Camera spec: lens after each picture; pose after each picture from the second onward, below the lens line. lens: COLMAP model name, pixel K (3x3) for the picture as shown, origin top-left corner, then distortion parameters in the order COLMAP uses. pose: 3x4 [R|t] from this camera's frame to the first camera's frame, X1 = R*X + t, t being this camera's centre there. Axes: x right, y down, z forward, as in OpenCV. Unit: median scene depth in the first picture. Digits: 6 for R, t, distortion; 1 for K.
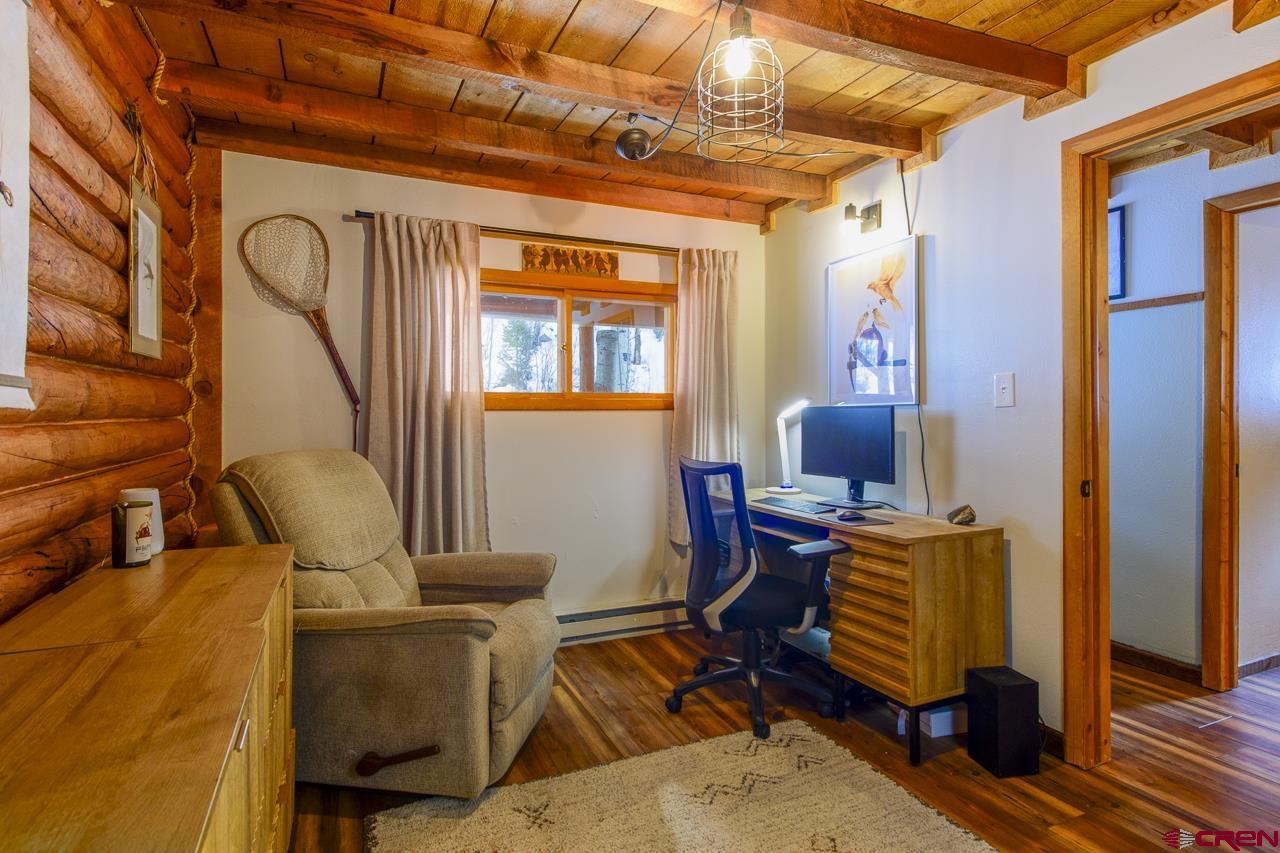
lens RADIAL K [[666.2, 0, 640.1], [0, 666.2, 416.6], [0, 0, 1]] dist [-0.002663, 0.000493]
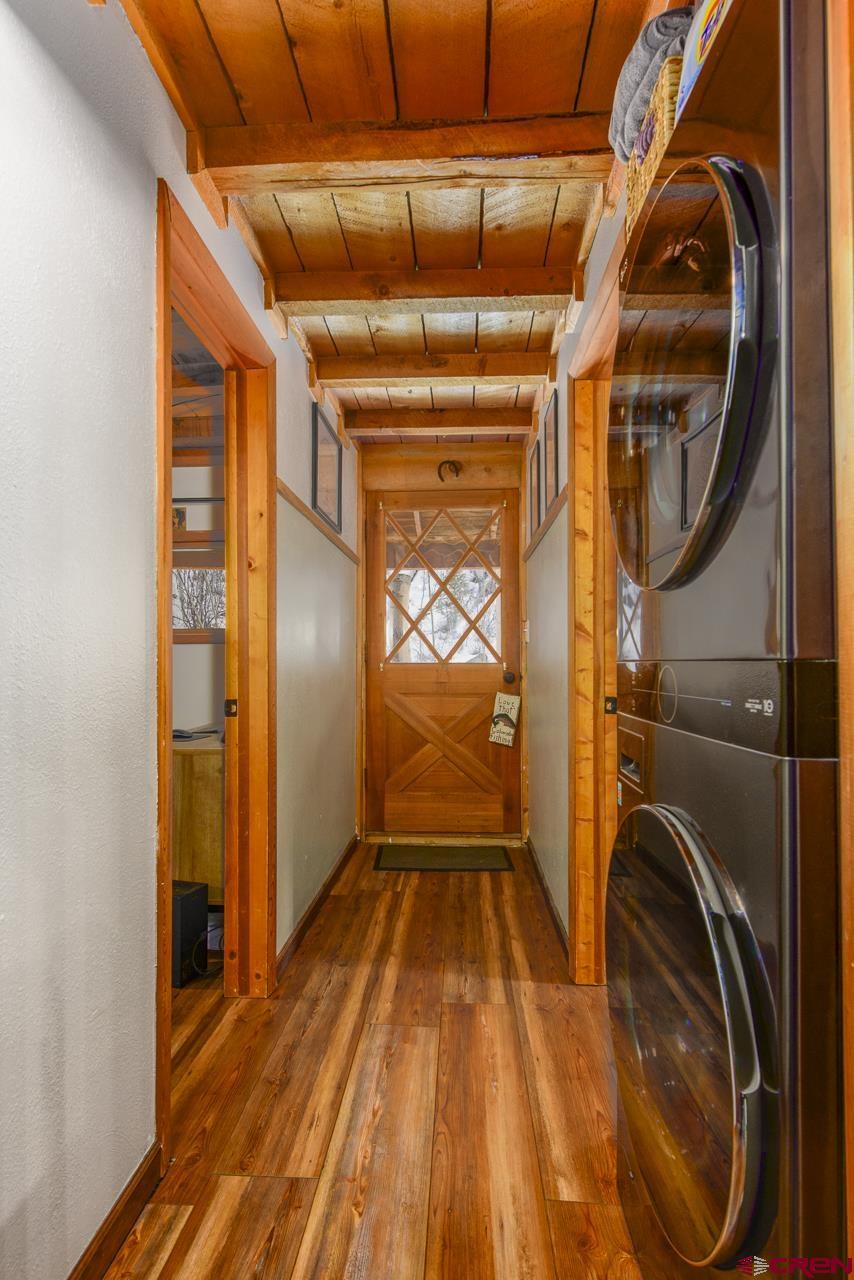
lens RADIAL K [[666.2, 0, 416.4], [0, 666.2, 673.0], [0, 0, 1]] dist [-0.002663, 0.000493]
pose [[0.878293, 0.003171, -0.478112, 1.296637], [-0.004299, 0.999990, -0.001265, 0.053836], [0.478103, 0.003166, 0.878298, 0.259206]]
